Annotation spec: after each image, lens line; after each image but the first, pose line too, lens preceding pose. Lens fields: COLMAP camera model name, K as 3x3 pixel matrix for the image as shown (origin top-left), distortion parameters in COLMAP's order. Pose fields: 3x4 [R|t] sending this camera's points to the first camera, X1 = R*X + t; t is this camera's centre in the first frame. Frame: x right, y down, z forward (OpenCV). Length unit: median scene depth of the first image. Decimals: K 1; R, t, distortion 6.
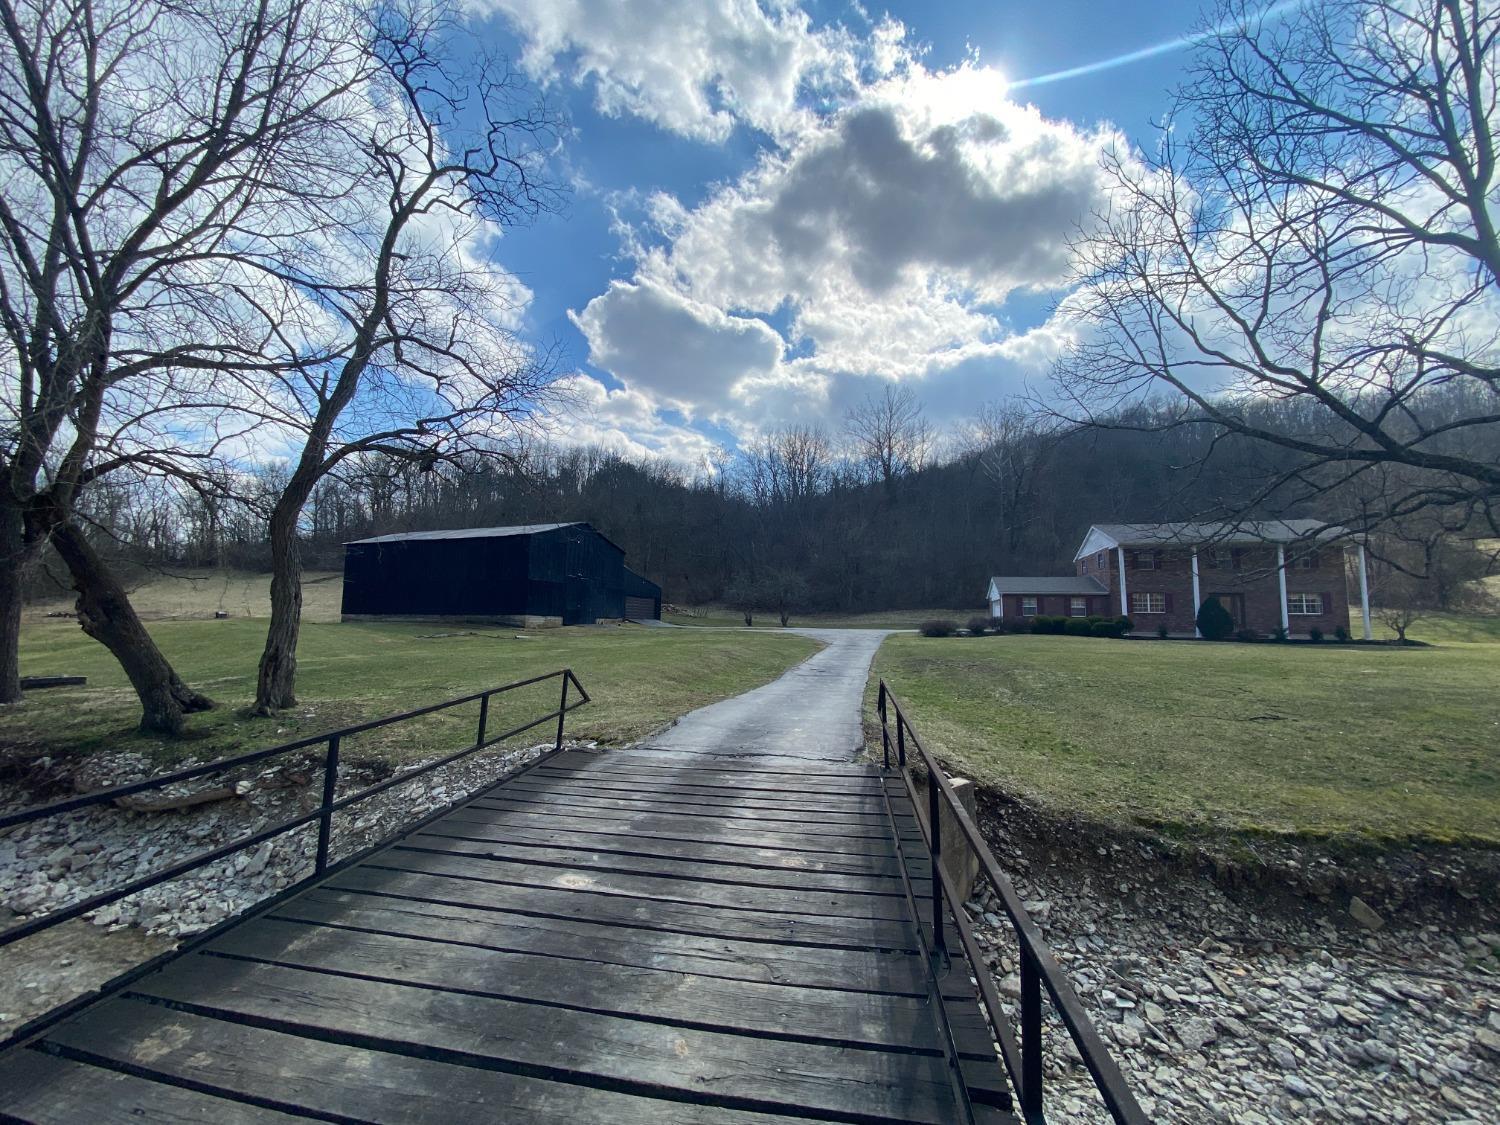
lens RADIAL K [[610.8, 0, 750.0], [0, 610.8, 562.5], [0, 0, 1]] dist [-0.000371, -0.000095]
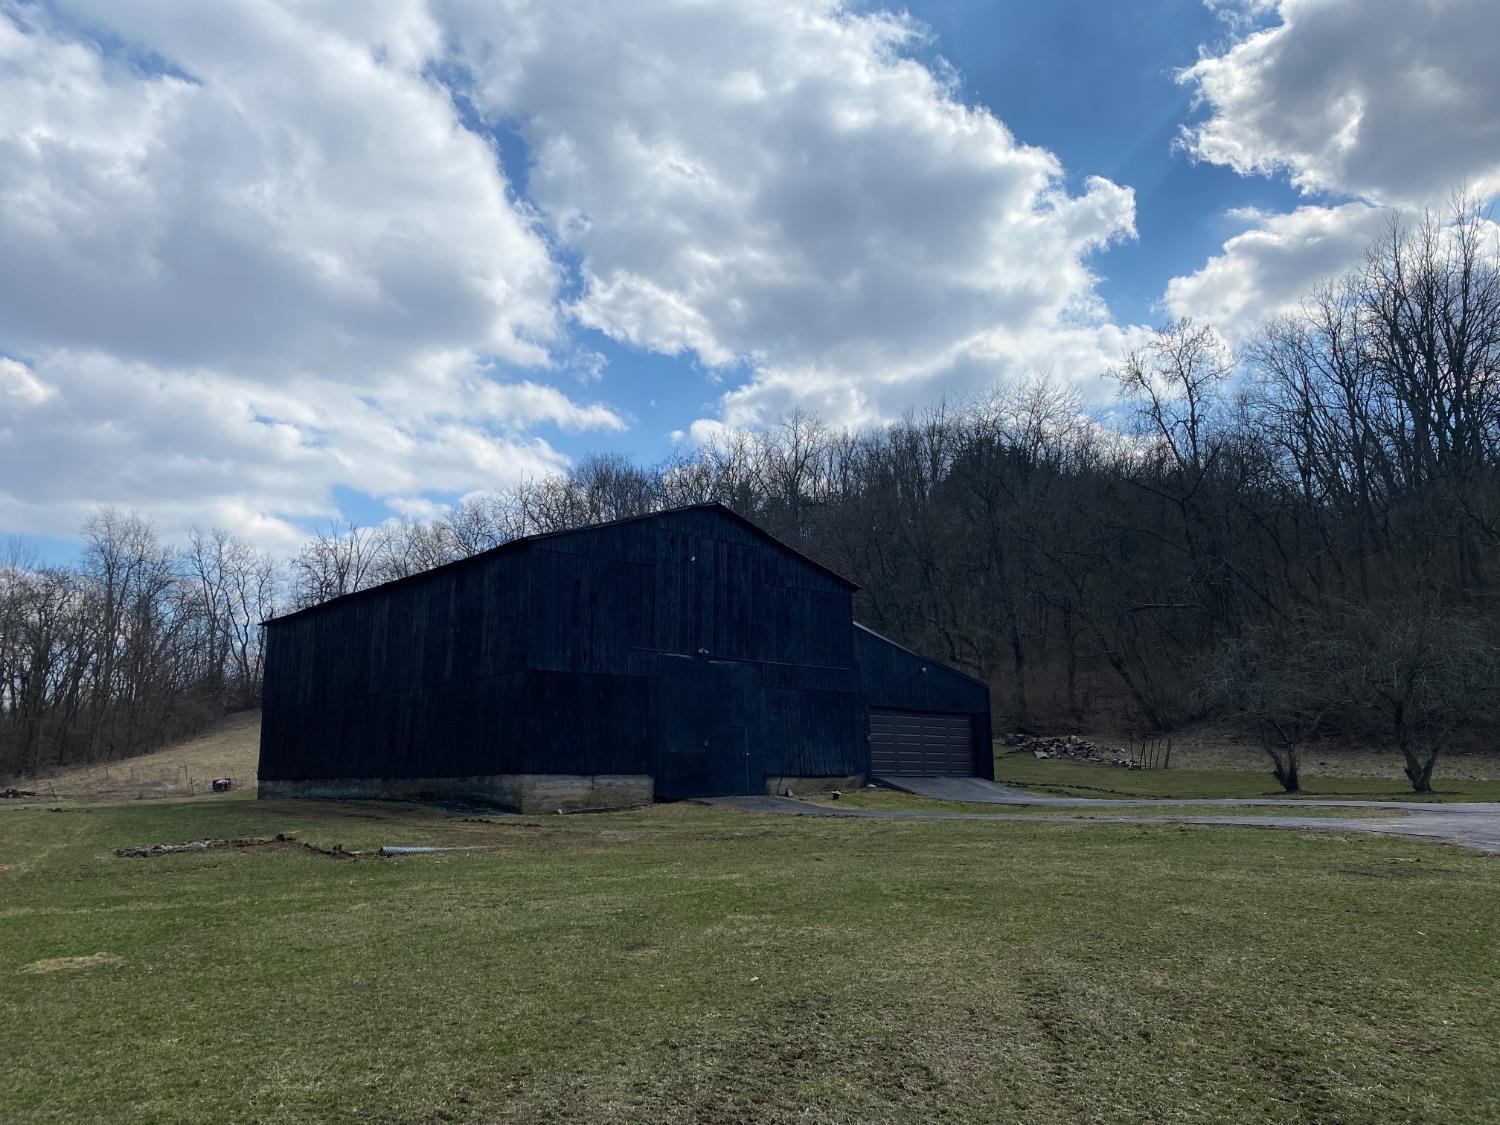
lens RADIAL K [[1119.9, 0, 750.0], [0, 1119.9, 562.5], [0, 0, 1]] dist [0.004680, 0.000767]
pose [[0.884615, -0.107371, -0.453792, 0.029700], [0.062932, 0.991717, -0.111970, 0.038153], [0.462056, 0.070492, 0.884045, 0.403102]]
